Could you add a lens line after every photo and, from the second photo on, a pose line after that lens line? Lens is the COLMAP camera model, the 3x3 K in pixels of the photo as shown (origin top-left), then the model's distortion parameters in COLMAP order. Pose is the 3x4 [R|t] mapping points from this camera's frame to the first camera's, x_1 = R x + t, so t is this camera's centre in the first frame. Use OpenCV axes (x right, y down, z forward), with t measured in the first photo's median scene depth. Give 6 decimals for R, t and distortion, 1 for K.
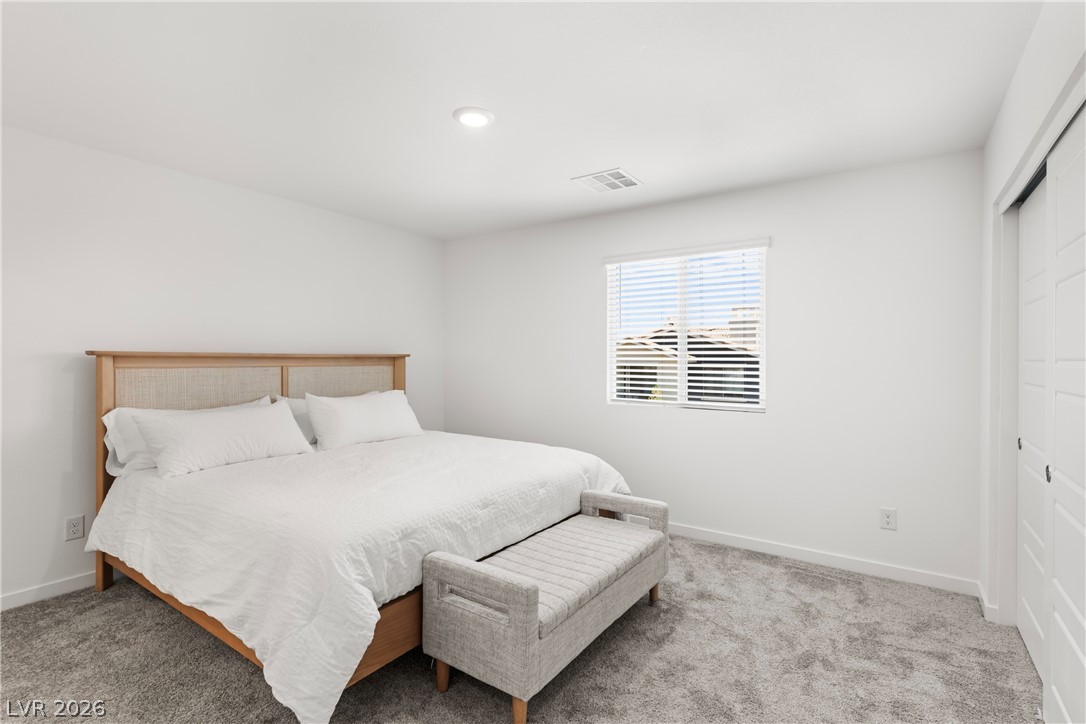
lens RADIAL K [[514.2, 0, 546.8], [0, 514.2, 359.4], [0, 0, 1]] dist [0.001423, 0.001174]
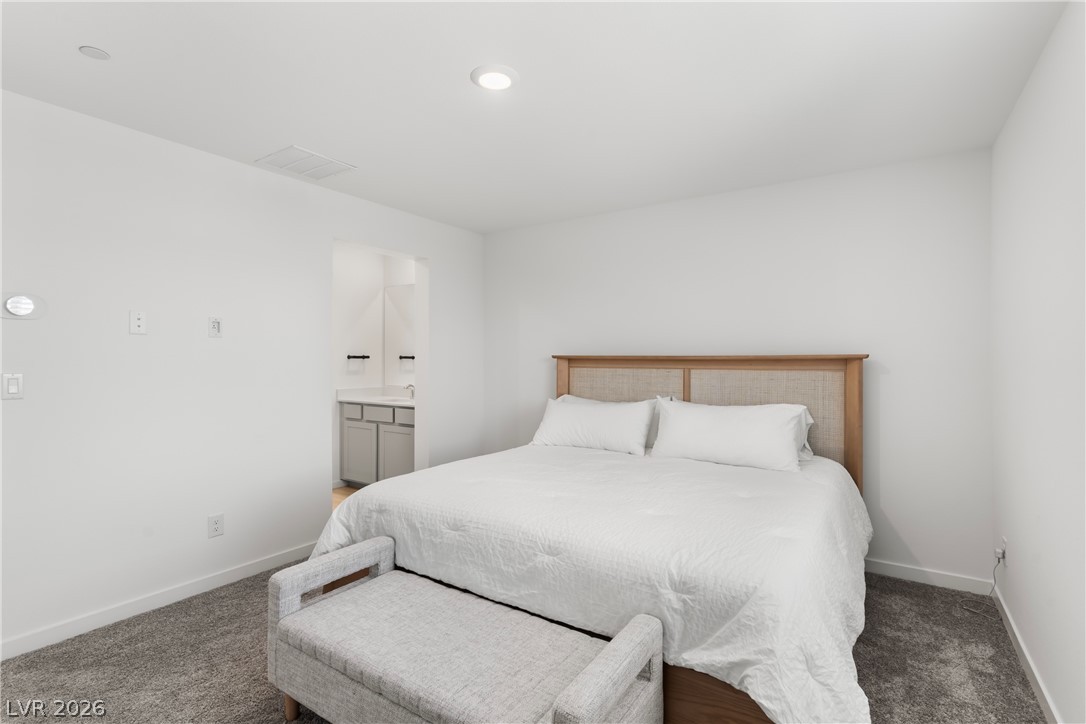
lens RADIAL K [[514.2, 0, 547.4], [0, 514.2, 364.4], [0, 0, 1]] dist [0.001423, 0.001174]
pose [[0.009911, 0.005122, -0.999938, 0.620338], [-0.004813, 0.999976, 0.005074, 0.002243], [0.999939, 0.004762, 0.009936, 0.945190]]
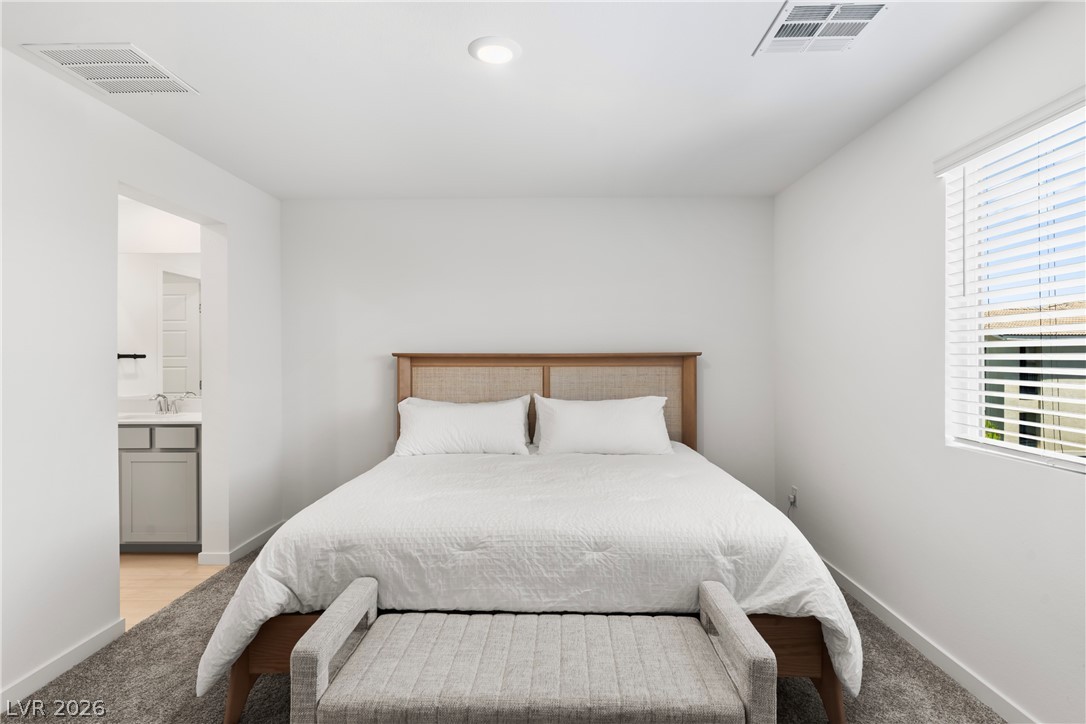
lens RADIAL K [[573.9, 0, 546.2], [0, 573.9, 358.6], [0, 0, 1]] dist [0.004146, 0.000648]
pose [[0.545003, -0.002559, -0.838430, 0.556054], [0.002776, 0.999995, -0.001247, 0.000244], [0.838429, -0.001648, 0.545008, 0.512873]]
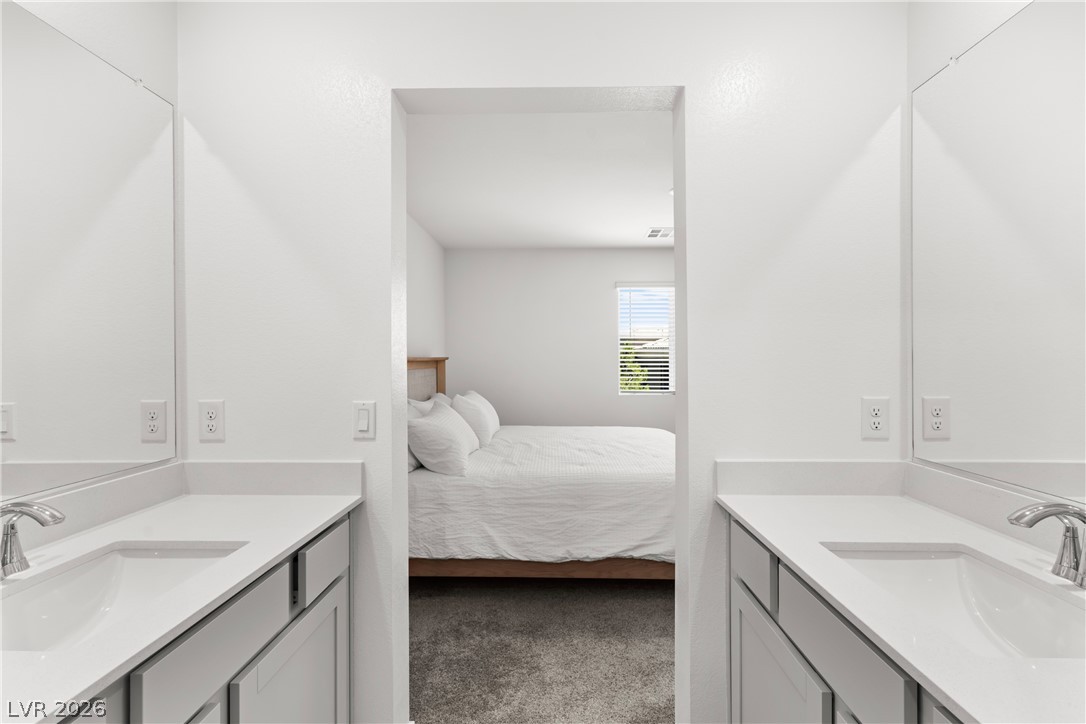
lens RADIAL K [[514.2, 0, 547.0], [0, 514.2, 358.4], [0, 0, 1]] dist [0.001423, 0.001174]
pose [[0.844467, -0.007622, 0.535553, -1.064139], [0.009355, 0.999956, -0.000518, -0.009568], [-0.535526, 0.005448, 0.844501, 0.003374]]
